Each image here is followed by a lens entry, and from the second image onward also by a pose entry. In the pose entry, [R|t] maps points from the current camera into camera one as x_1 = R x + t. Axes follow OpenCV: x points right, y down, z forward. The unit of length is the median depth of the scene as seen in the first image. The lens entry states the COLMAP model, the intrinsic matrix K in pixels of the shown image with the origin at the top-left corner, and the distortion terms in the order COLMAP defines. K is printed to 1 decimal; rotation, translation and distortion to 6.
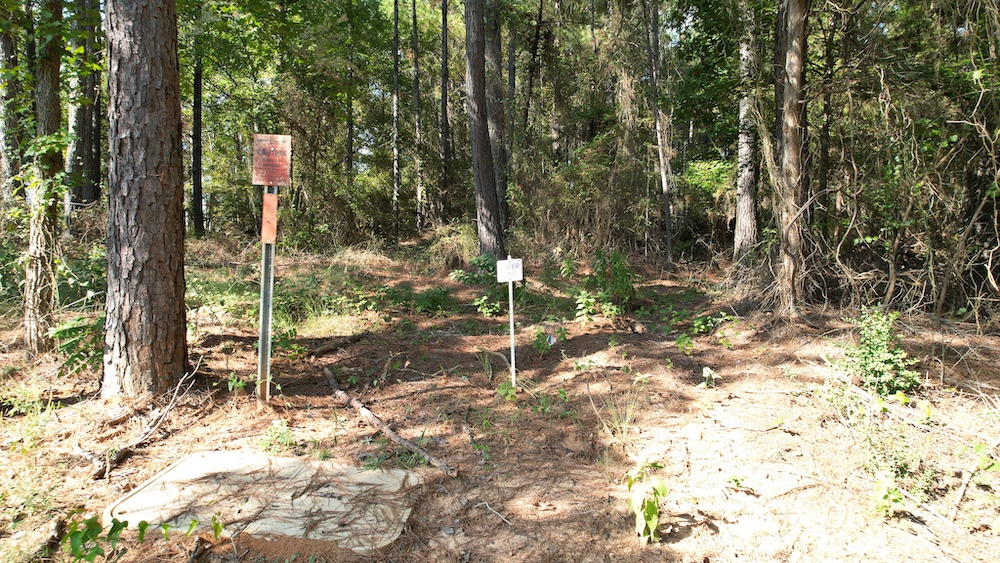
lens RADIAL K [[646.3, 0, 500.0], [0, 646.3, 281.5], [0, 0, 1]] dist [-0.093929, 0.086661]
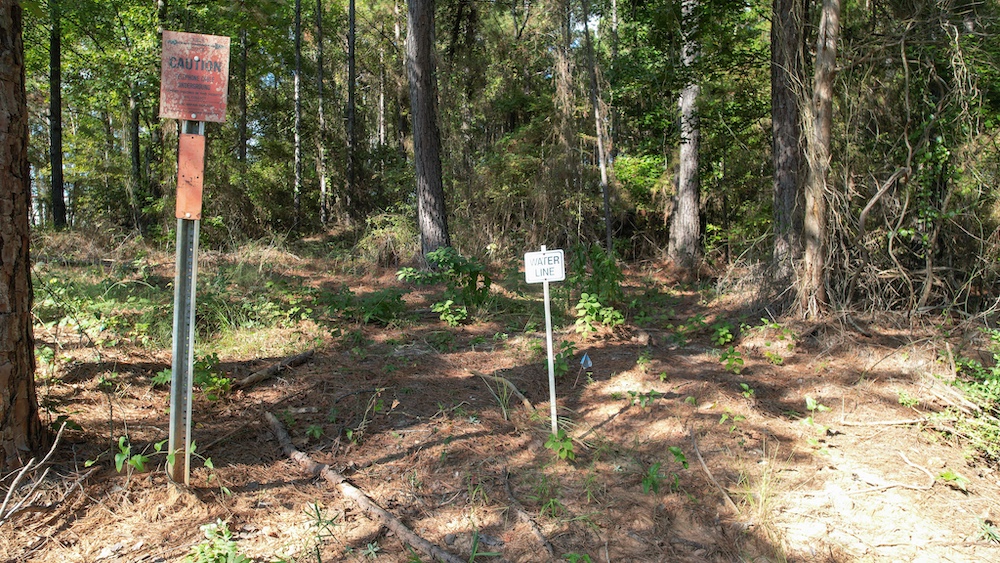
lens RADIAL K [[646.3, 0, 500.0], [0, 646.3, 281.5], [0, 0, 1]] dist [-0.093929, 0.086661]
pose [[0.986063, -0.003128, 0.166342, -0.107830], [0.003049, 0.999995, 0.000730, -0.001080], [-0.166343, -0.000212, 0.986068, 0.229173]]
